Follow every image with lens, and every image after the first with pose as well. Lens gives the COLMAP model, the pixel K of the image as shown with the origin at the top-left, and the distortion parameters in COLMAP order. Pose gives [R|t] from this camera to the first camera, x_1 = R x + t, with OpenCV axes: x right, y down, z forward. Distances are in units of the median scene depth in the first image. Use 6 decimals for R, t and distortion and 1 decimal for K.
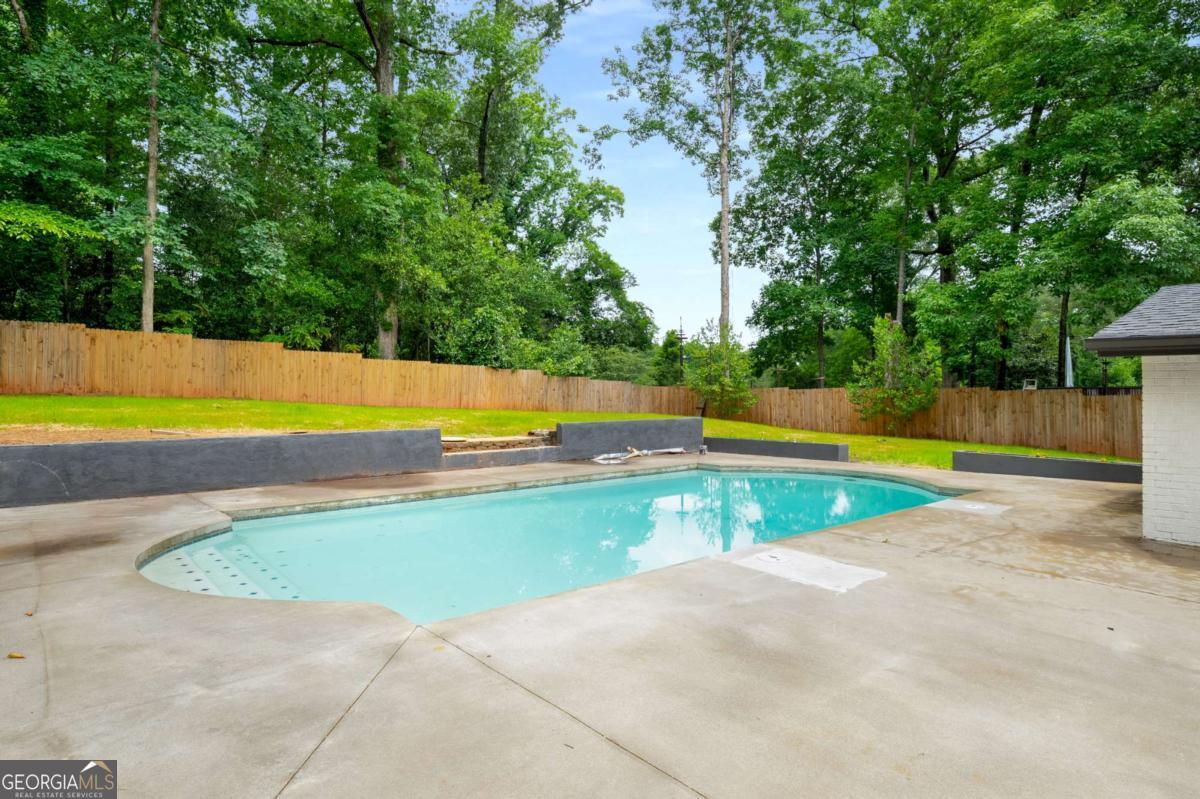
lens RADIAL K [[669.9, 0, 600.0], [0, 669.9, 396.6], [0, 0, 1]] dist [0.006726, 0.000352]
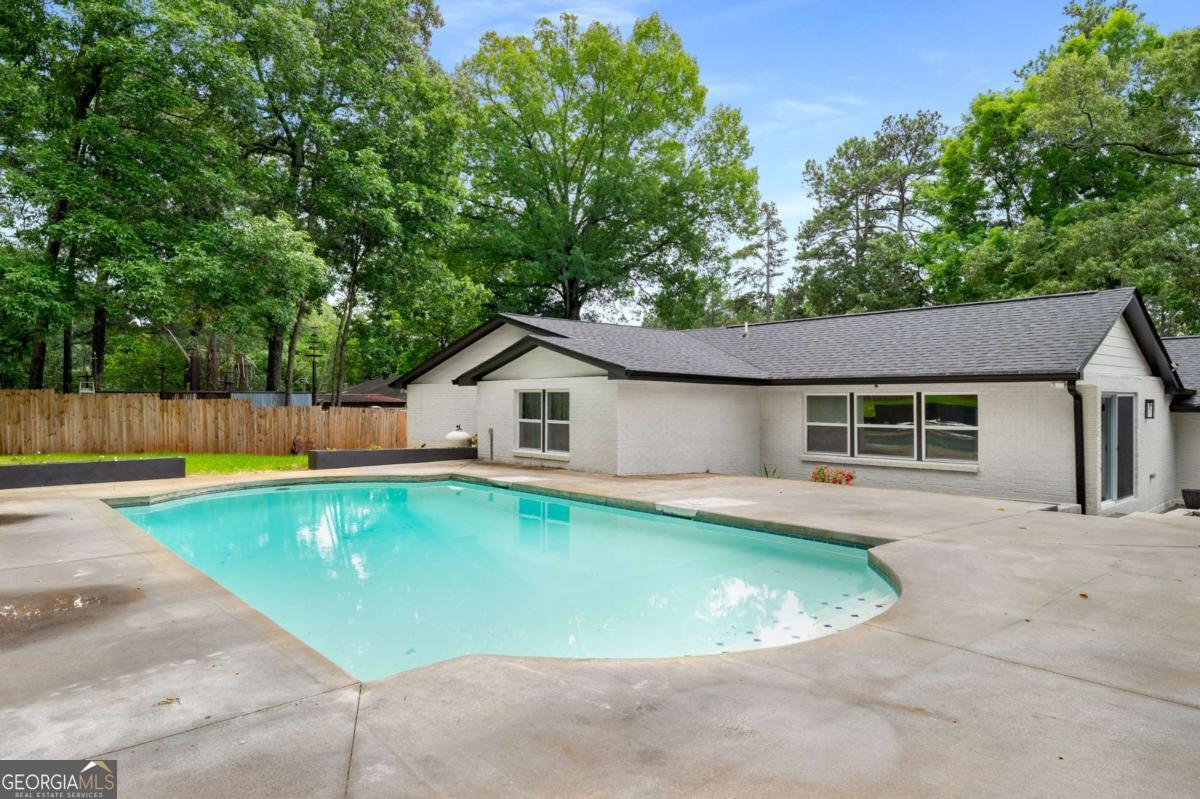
lens RADIAL K [[740.2, 0, 600.4], [0, 740.2, 400.9], [0, 0, 1]] dist [0.000890, -0.000245]
pose [[-0.018464, 0.000879, 0.999829, -0.238017], [-0.000221, 1.000000, -0.000884, 0.000609], [-0.999829, -0.000238, -0.018464, 0.204283]]
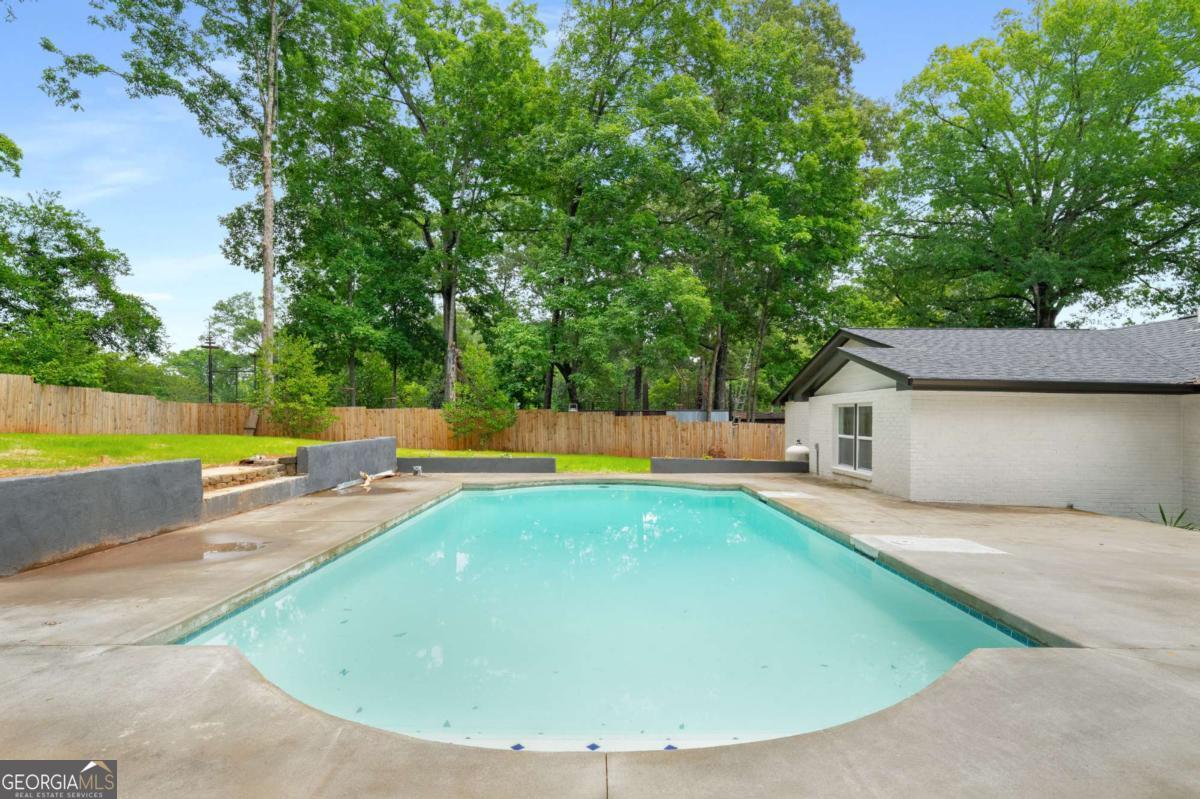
lens RADIAL K [[626.8, 0, 593.2], [0, 626.8, 424.1], [0, 0, 1]] dist [0.002601, -0.001046]
pose [[0.654670, -0.003746, 0.755905, -0.160613], [-0.003779, 0.999959, 0.008228, 0.002636], [-0.755905, -0.008243, 0.654629, 0.109973]]
